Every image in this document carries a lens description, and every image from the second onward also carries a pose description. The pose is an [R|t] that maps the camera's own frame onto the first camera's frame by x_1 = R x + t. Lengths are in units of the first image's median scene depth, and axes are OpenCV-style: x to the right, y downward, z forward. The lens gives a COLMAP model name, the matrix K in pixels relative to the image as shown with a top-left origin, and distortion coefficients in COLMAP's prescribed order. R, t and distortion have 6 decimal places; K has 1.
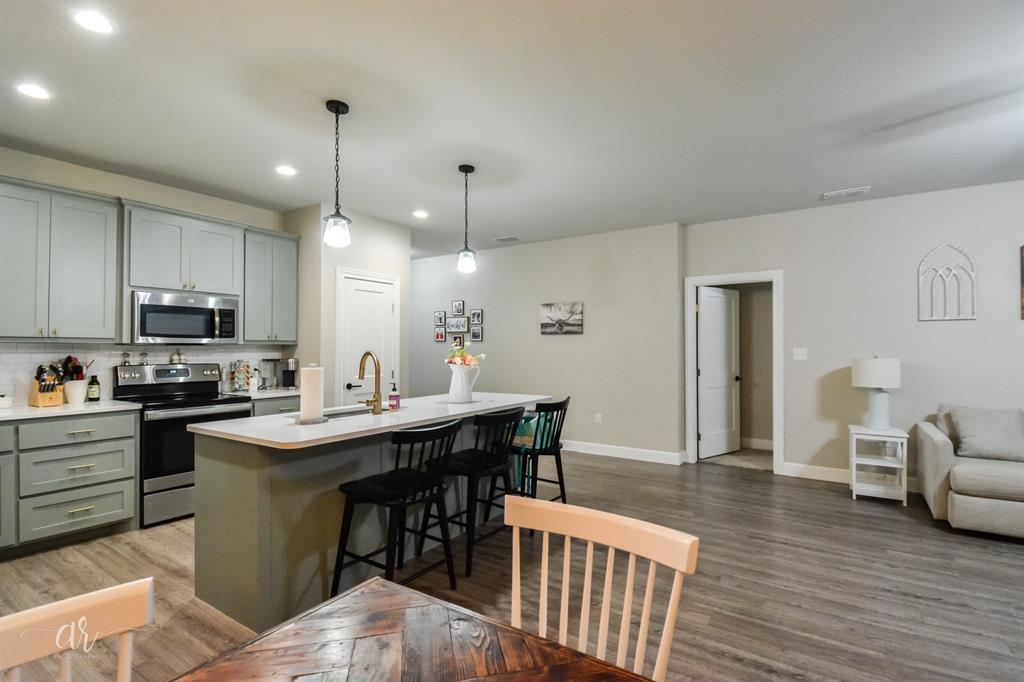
lens RADIAL K [[474.5, 0, 530.5], [0, 474.5, 340.2], [0, 0, 1]] dist [0.025379, -0.021651]
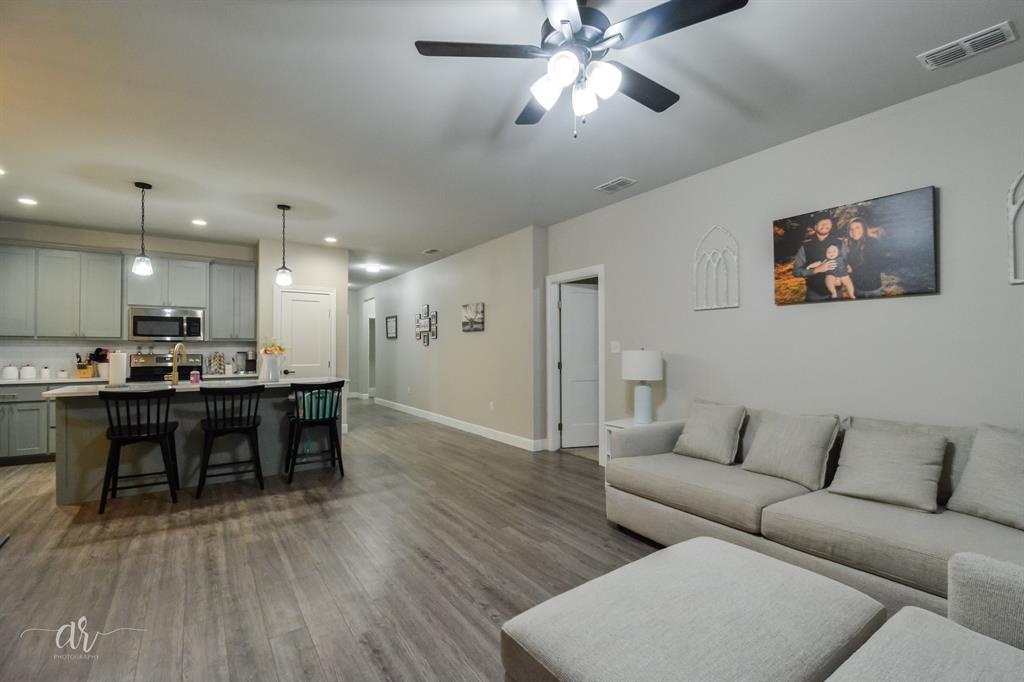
lens RADIAL K [[458.1, 0, 530.2], [0, 458.1, 344.0], [0, 0, 1]] dist [0.029236, -0.025315]
pose [[0.930632, -0.005245, -0.365918, 0.881659], [0.007832, 0.999954, 0.005587, 0.018294], [0.365872, -0.008065, 0.930630, 0.046830]]
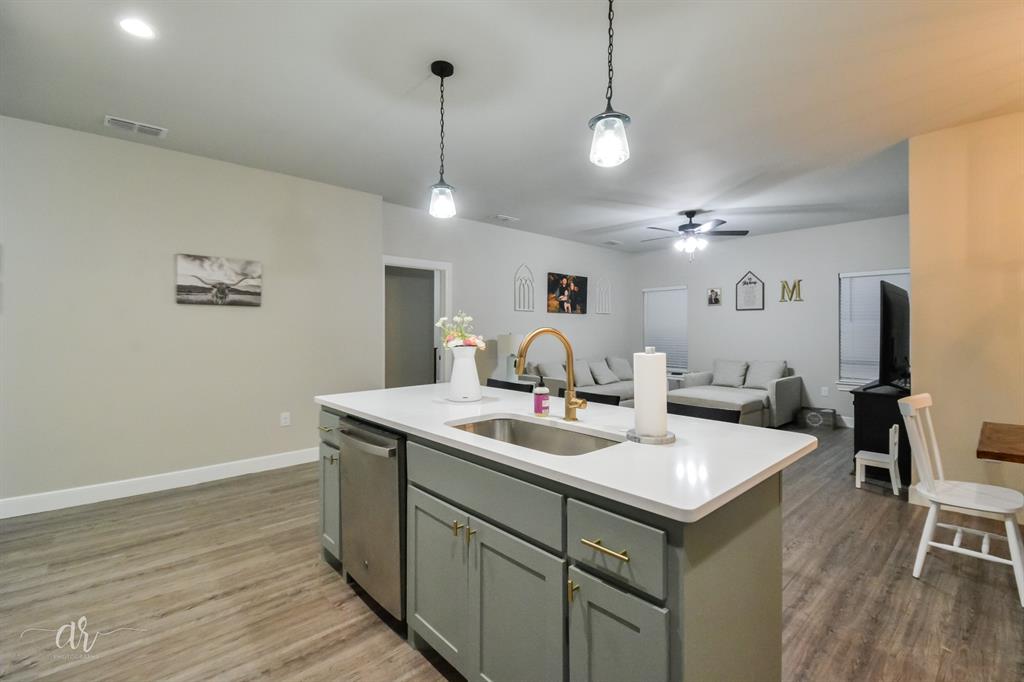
lens RADIAL K [[465.2, 0, 522.9], [0, 465.2, 330.4], [0, 0, 1]] dist [0.029462, -0.019354]
pose [[0.231861, -0.001443, 0.972748, -0.704149], [-0.018649, 0.999809, 0.005929, 0.015873], [-0.972570, -0.019516, 0.231789, 0.652281]]
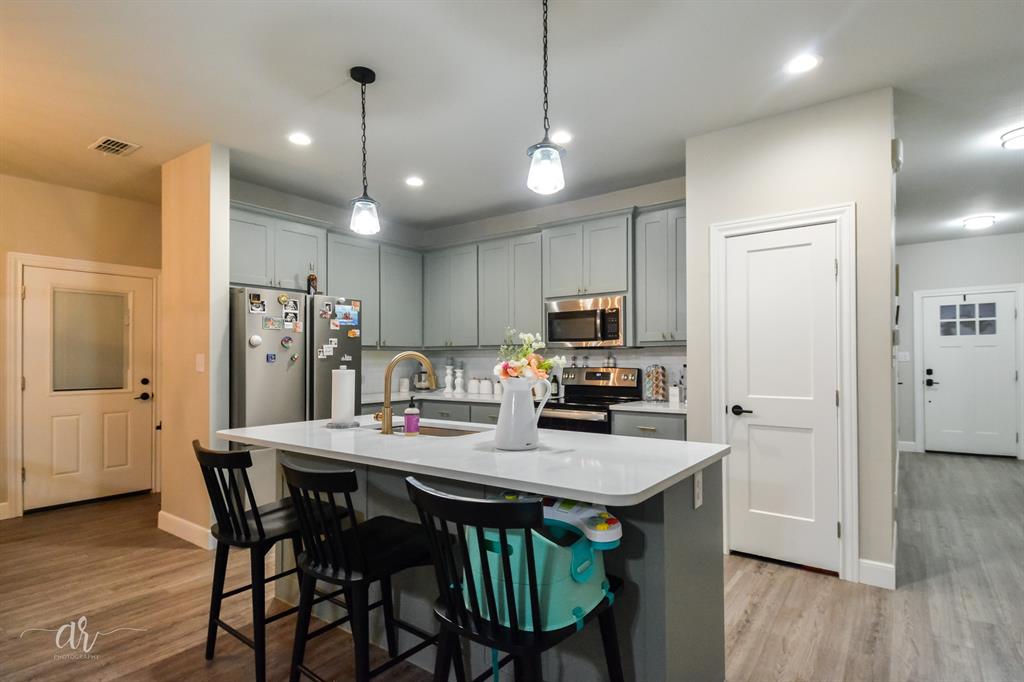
lens RADIAL K [[513.2, 0, 527.1], [0, 513.2, 353.2], [0, 0, 1]] dist [0.002610, 0.000231]
pose [[-0.047158, -0.009124, -0.998846, 0.357496], [0.024486, 0.999647, -0.010288, 0.026951], [0.998587, -0.024943, -0.046918, 0.906109]]
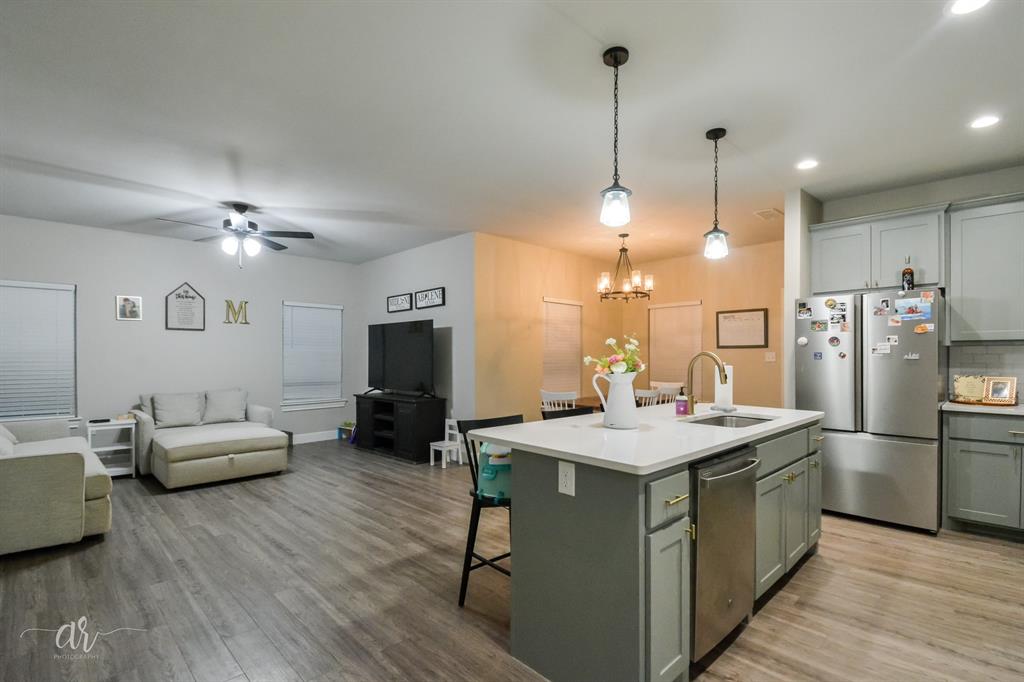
lens RADIAL K [[480.1, 0, 533.4], [0, 480.1, 354.9], [0, 0, 1]] dist [0.034861, -0.022937]
pose [[-0.981652, -0.000594, 0.190681, -0.134452], [-0.004235, 0.999816, -0.018688, 0.033754], [-0.190635, -0.019153, -0.981474, 1.475763]]
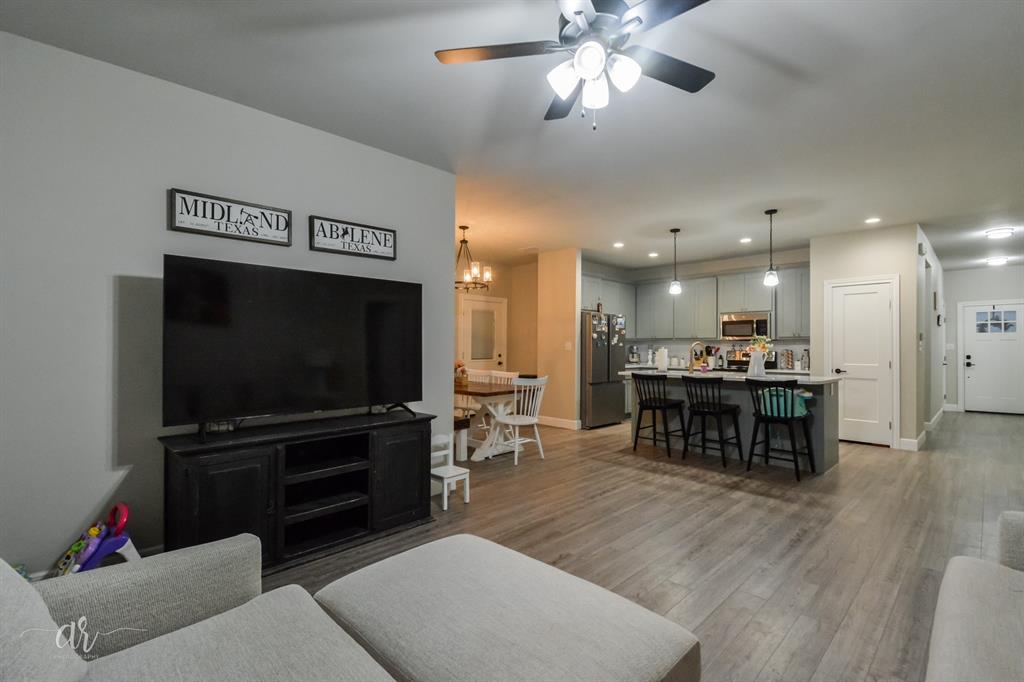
lens RADIAL K [[458.1, 0, 530.2], [0, 458.1, 344.0], [0, 0, 1]] dist [0.029236, -0.025315]
pose [[-0.200690, -0.004985, -0.979642, 1.206853], [0.015657, 0.999843, -0.008295, 0.025343], [0.979530, -0.017003, -0.200580, 0.519437]]
